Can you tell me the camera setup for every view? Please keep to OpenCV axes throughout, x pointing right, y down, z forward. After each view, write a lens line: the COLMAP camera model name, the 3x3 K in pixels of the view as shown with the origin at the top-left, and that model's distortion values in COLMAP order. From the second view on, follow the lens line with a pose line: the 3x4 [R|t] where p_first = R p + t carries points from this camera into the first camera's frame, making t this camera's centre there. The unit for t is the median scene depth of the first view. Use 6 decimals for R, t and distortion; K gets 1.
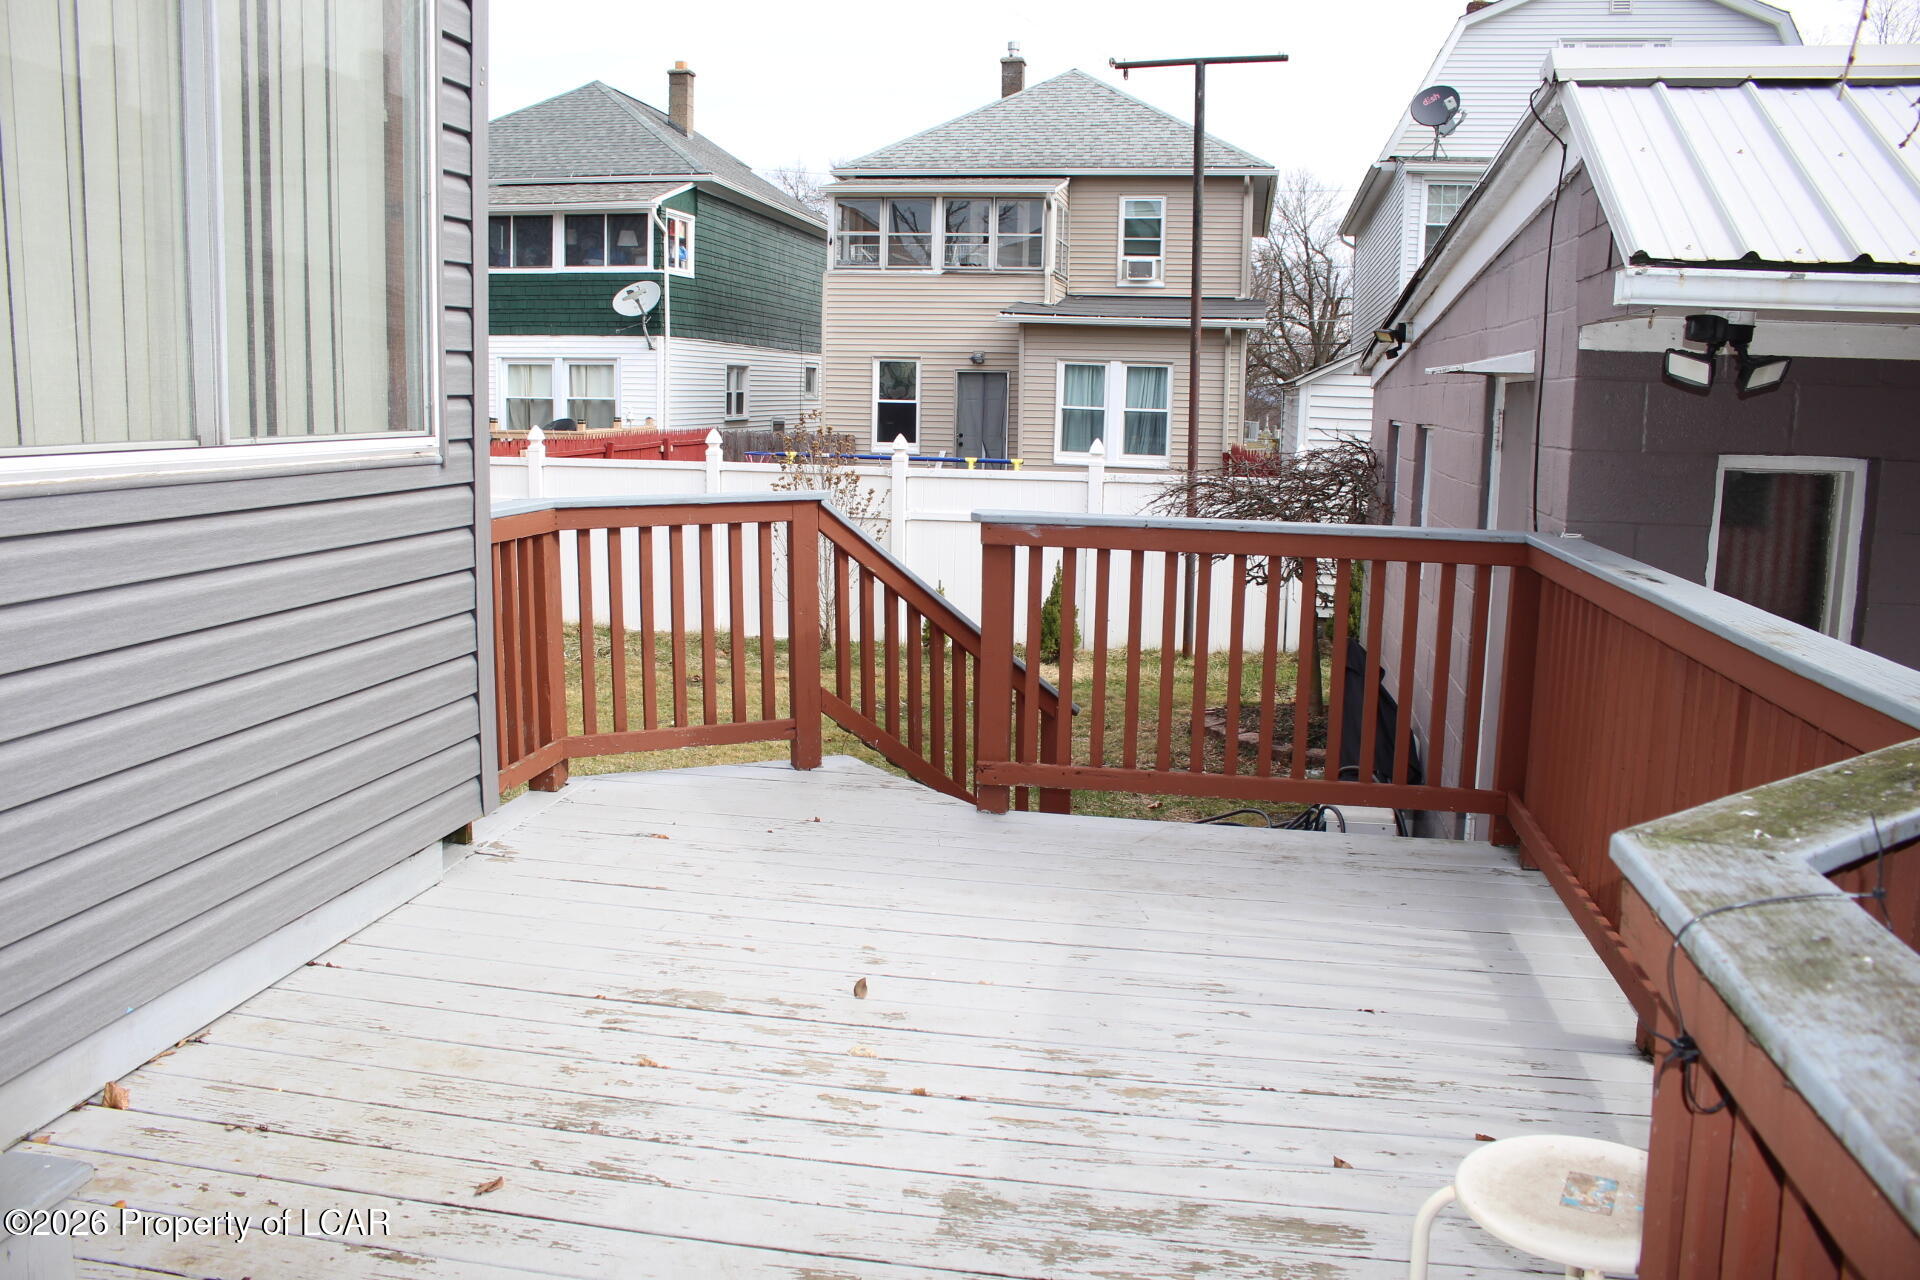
lens RADIAL K [[1581.5, 0, 946.0], [0, 1581.5, 640.8], [0, 0, 1]] dist [-0.140349, 0.110761]
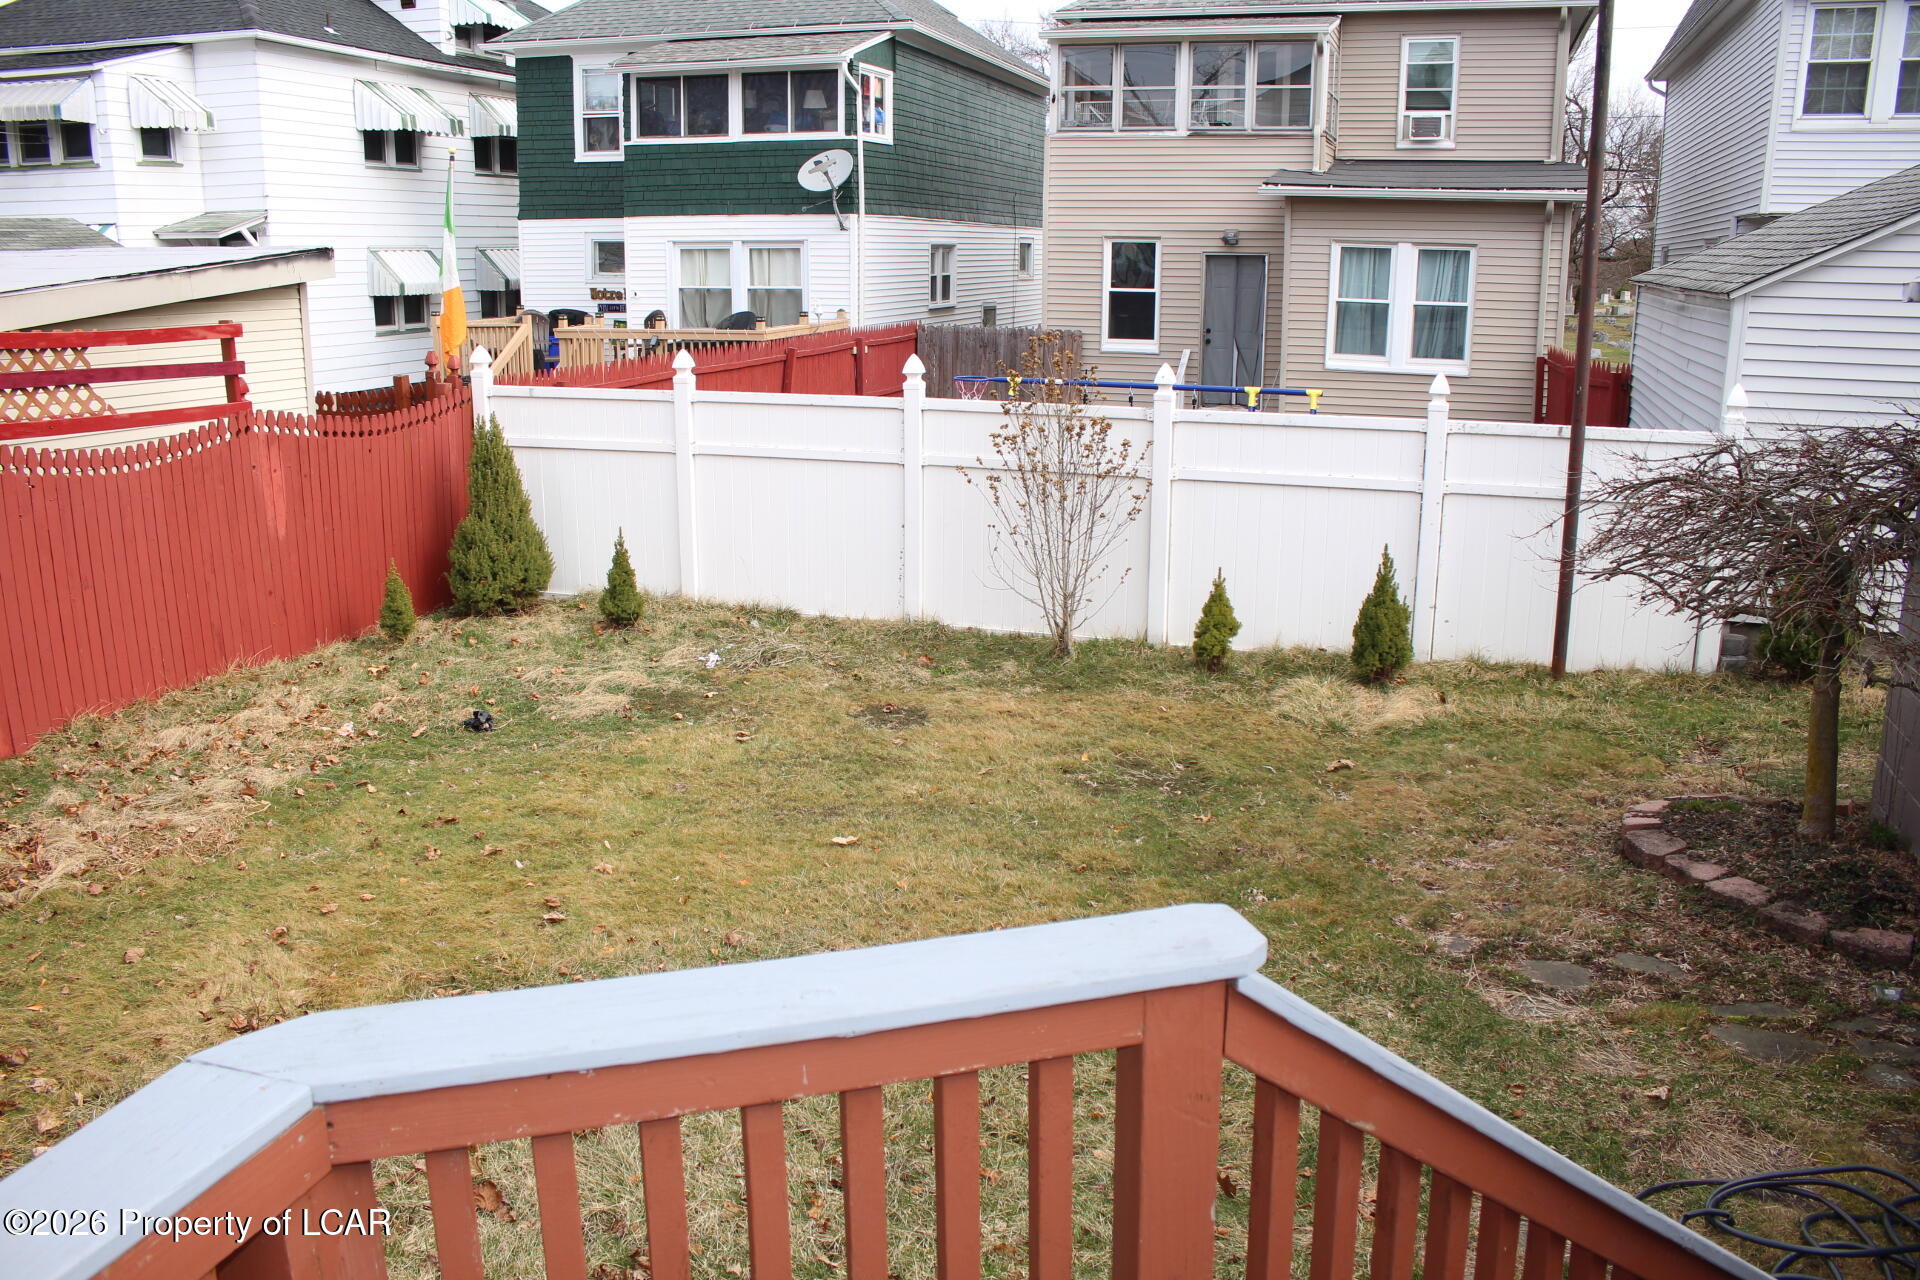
lens RADIAL K [[1581.5, 0, 948.4], [0, 1581.5, 639.4], [0, 0, 1]] dist [-0.140349, 0.110761]
pose [[0.991941, 0.015286, -0.125779, -0.019677], [-0.004512, 0.996328, 0.085501, -0.036366], [0.126624, -0.084245, 0.988367, 0.141411]]
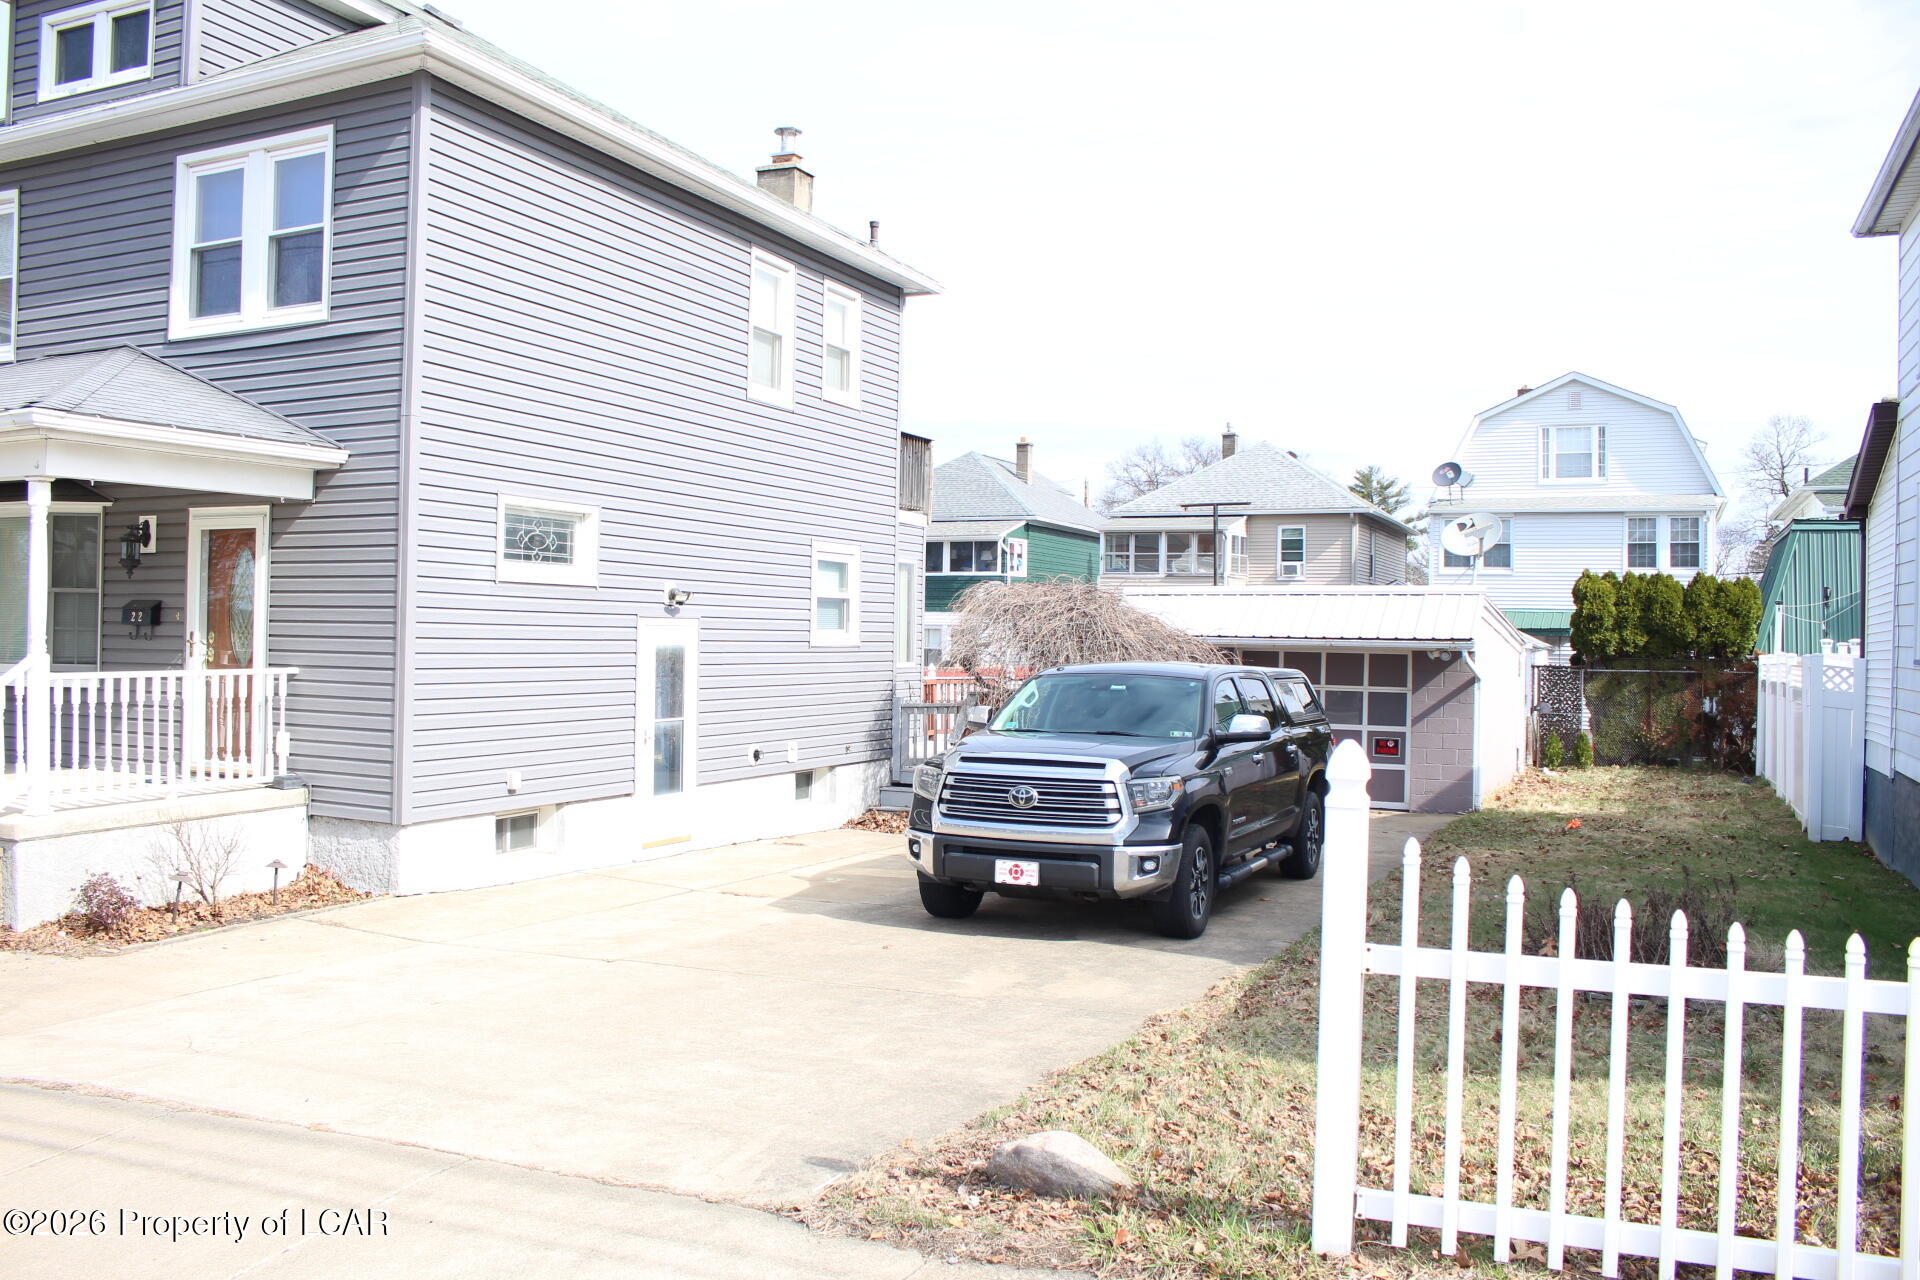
lens RADIAL K [[1581.5, 0, 957.8], [0, 1581.5, 640.0], [0, 0, 1]] dist [-0.140349, 0.110761]
pose [[0.973691, -0.006140, -0.227790, 0.161500], [-0.029762, 0.987648, -0.153839, 0.102543], [0.225921, 0.156571, 0.961481, -0.667480]]
